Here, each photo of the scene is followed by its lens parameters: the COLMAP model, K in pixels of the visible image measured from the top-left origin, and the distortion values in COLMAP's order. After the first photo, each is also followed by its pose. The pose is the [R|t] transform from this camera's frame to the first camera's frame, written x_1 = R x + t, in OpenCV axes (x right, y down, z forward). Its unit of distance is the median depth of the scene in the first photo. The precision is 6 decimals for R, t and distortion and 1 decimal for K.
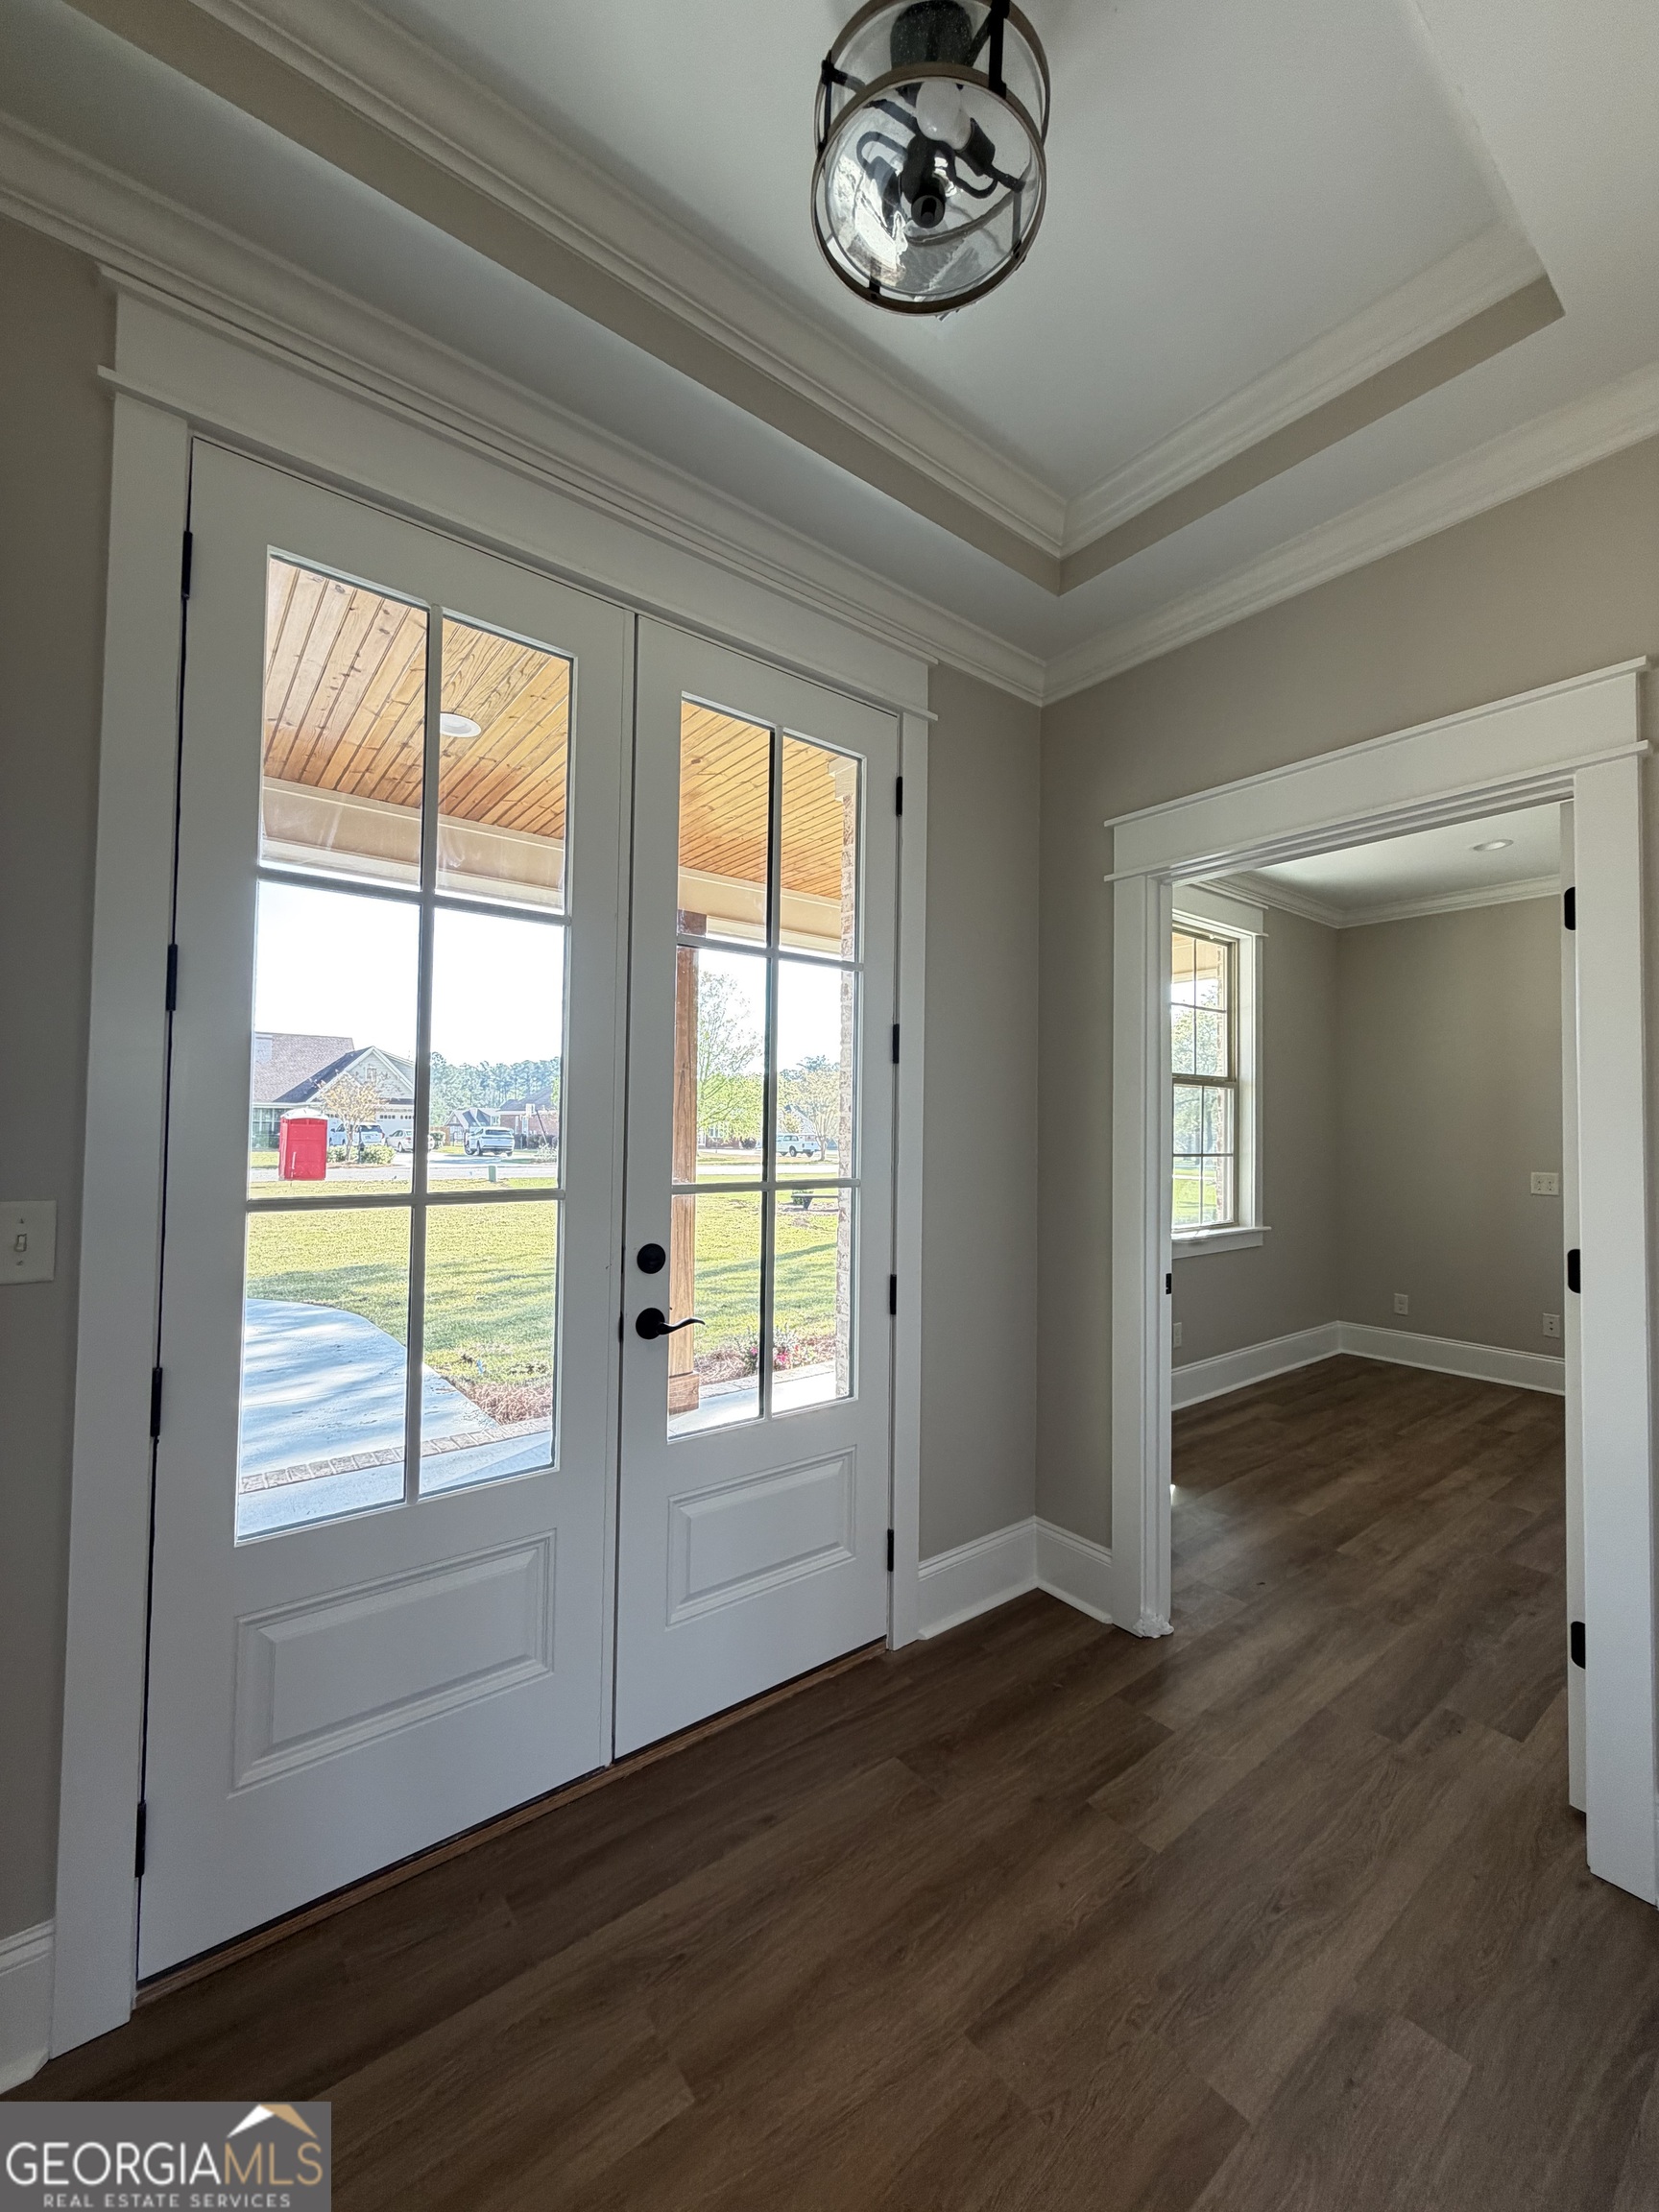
lens RADIAL K [[882.9, 0, 827.0], [0, 882.9, 1099.7], [0, 0, 1]] dist [-0.000496, 0.000510]
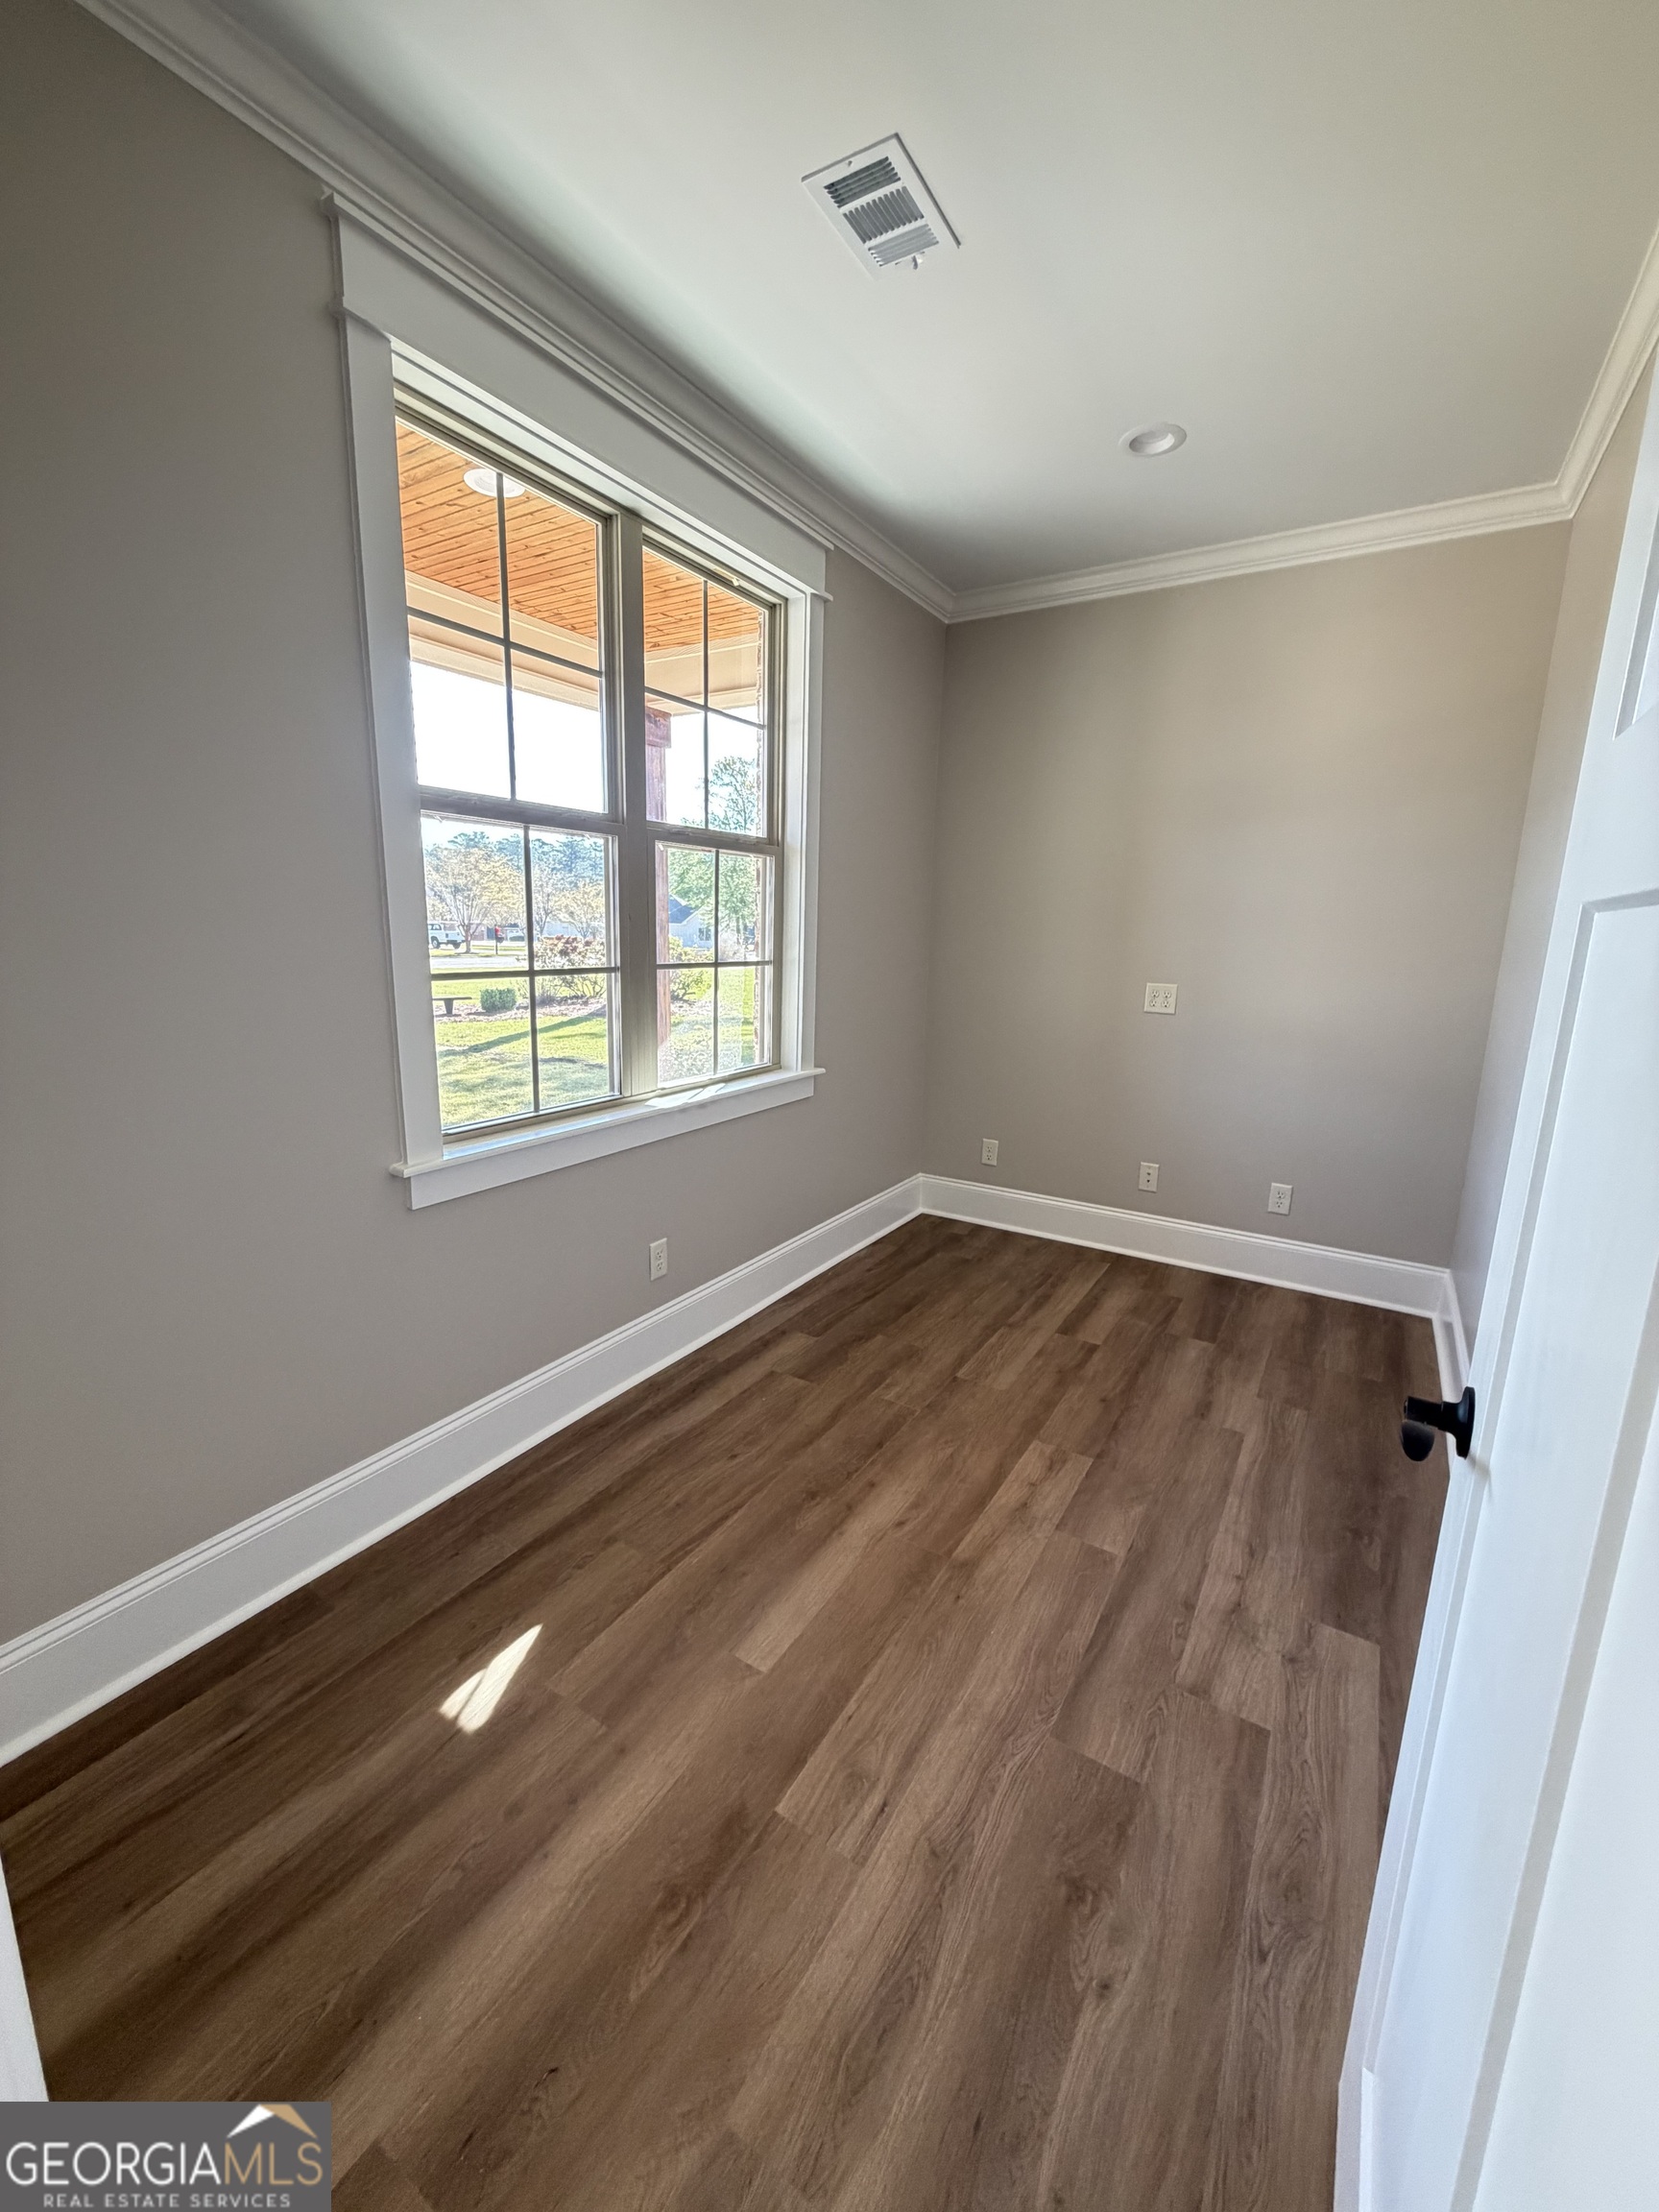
lens RADIAL K [[882.9, 0, 825.5], [0, 882.9, 1101.0], [0, 0, 1]] dist [-0.000496, 0.000510]
pose [[0.939726, -0.061169, 0.336414, 0.332477], [-0.019691, 0.972555, 0.231839, 0.012754], [-0.341362, -0.224490, 0.912730, 0.455811]]
